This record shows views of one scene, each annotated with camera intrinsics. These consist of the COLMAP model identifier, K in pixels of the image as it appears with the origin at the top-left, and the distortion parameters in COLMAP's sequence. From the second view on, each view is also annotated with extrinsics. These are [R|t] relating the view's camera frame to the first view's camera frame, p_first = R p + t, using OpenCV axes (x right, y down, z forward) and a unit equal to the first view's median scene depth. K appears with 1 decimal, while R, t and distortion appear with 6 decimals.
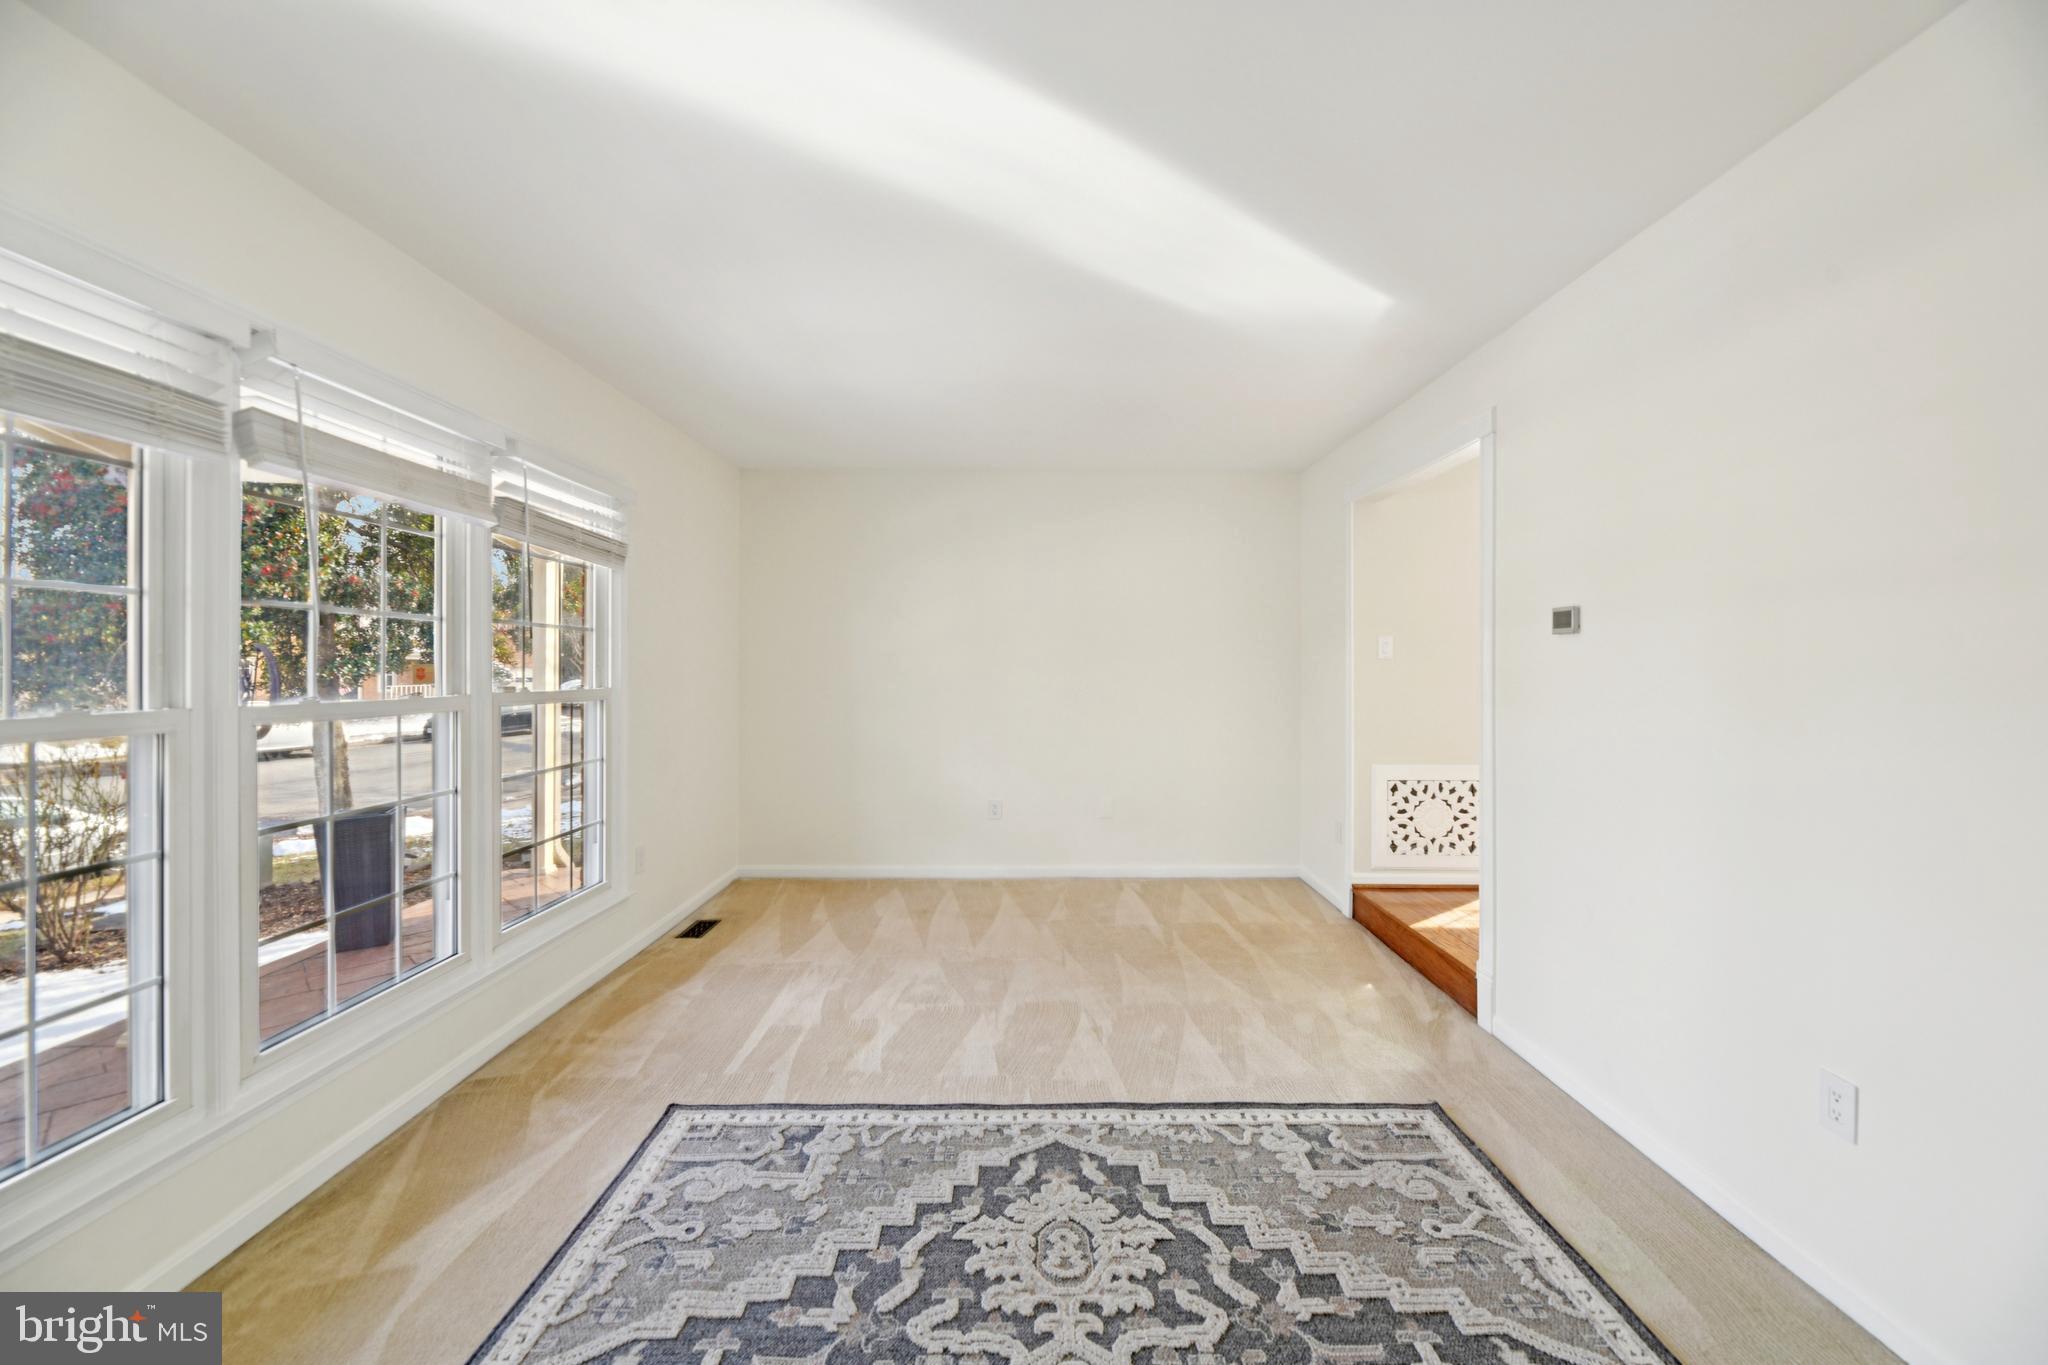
lens RADIAL K [[832.6, 0, 1049.2], [0, 832.6, 669.2], [0, 0, 1]] dist [0.002842, -0.003064]
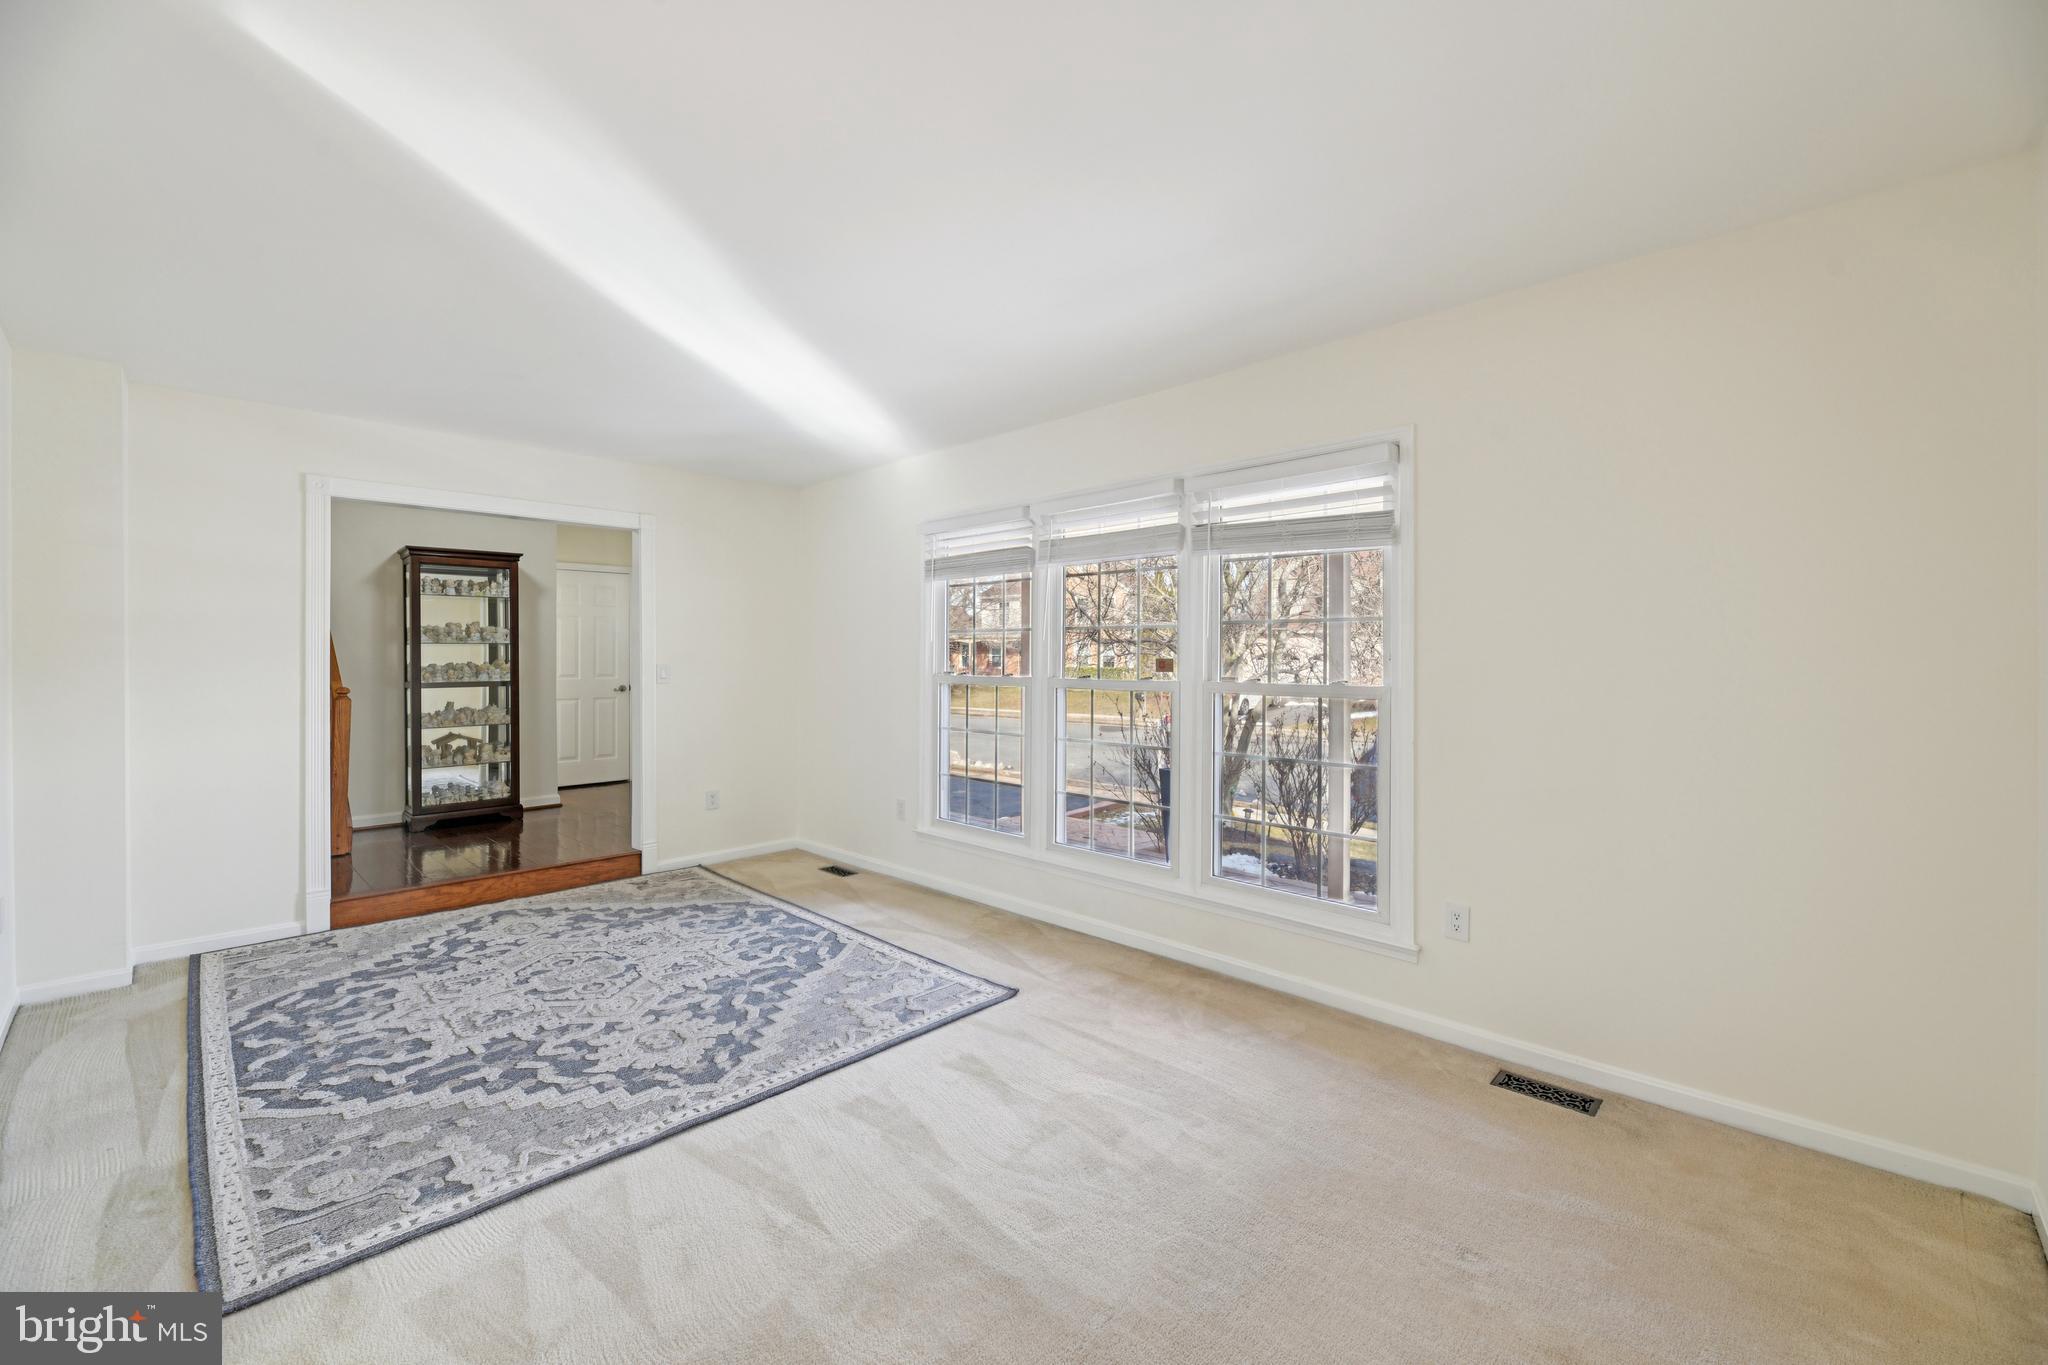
lens RADIAL K [[832.6, 0, 1033.0], [0, 832.6, 665.0], [0, 0, 1]] dist [0.002842, -0.003064]
pose [[-0.711517, 0.009532, -0.702604, 0.528676], [-0.001396, 0.999887, 0.014978, -0.018511], [0.702668, 0.011637, -0.711423, 2.257635]]
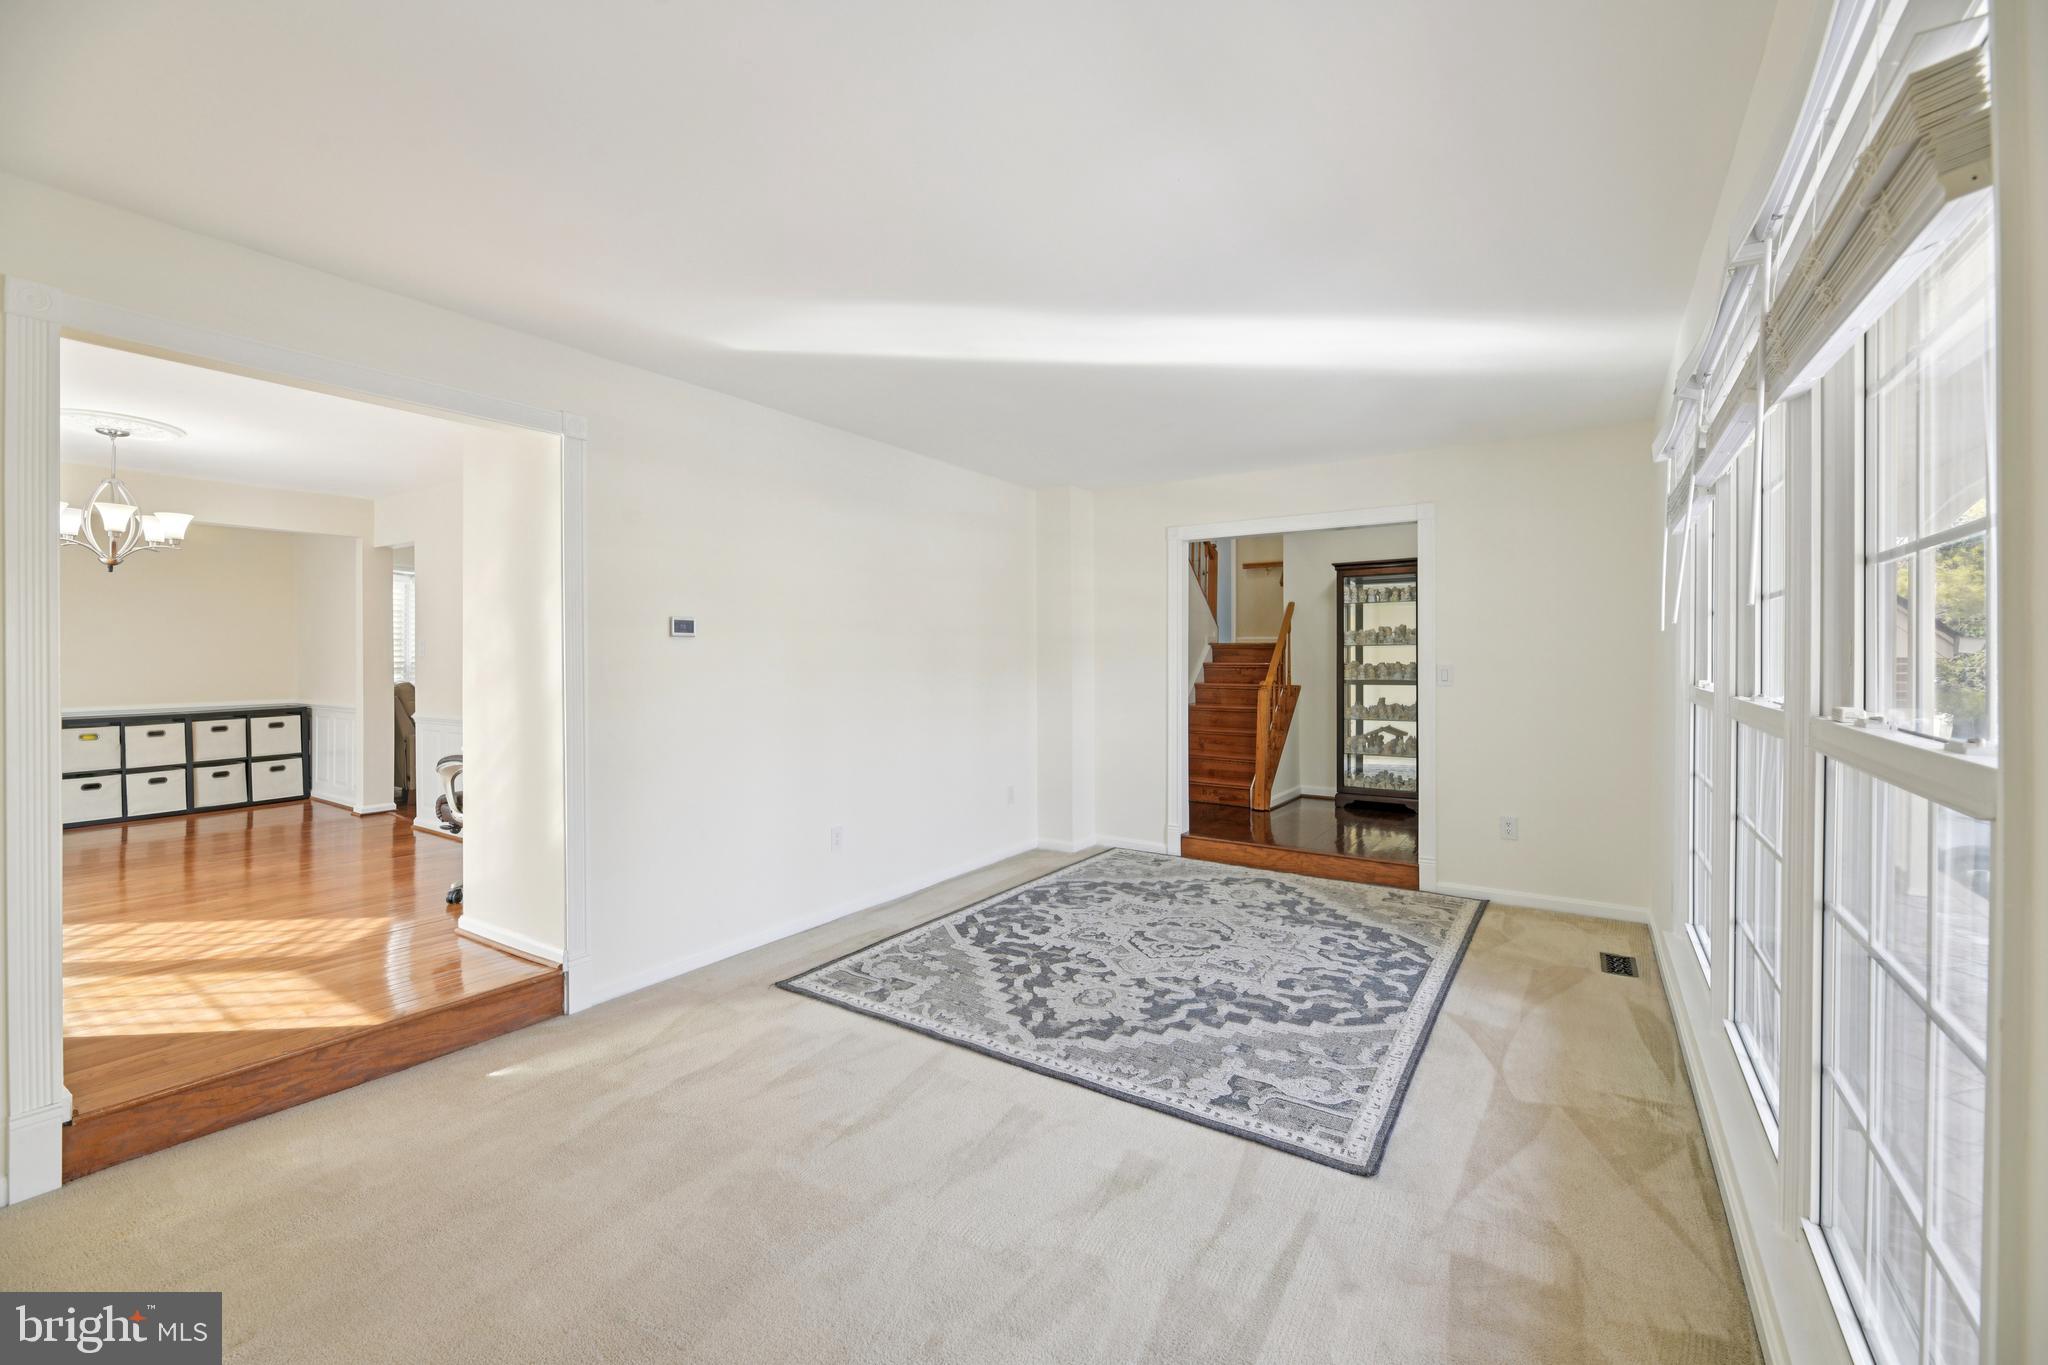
lens RADIAL K [[832.6, 0, 1035.7], [0, 832.6, 663.4], [0, 0, 1]] dist [0.002842, -0.003064]
pose [[-0.827488, -0.000004, 0.561483, -0.743881], [0.004494, 0.999968, 0.006630, -0.004429], [-0.561465, 0.008009, -0.827461, 2.183522]]
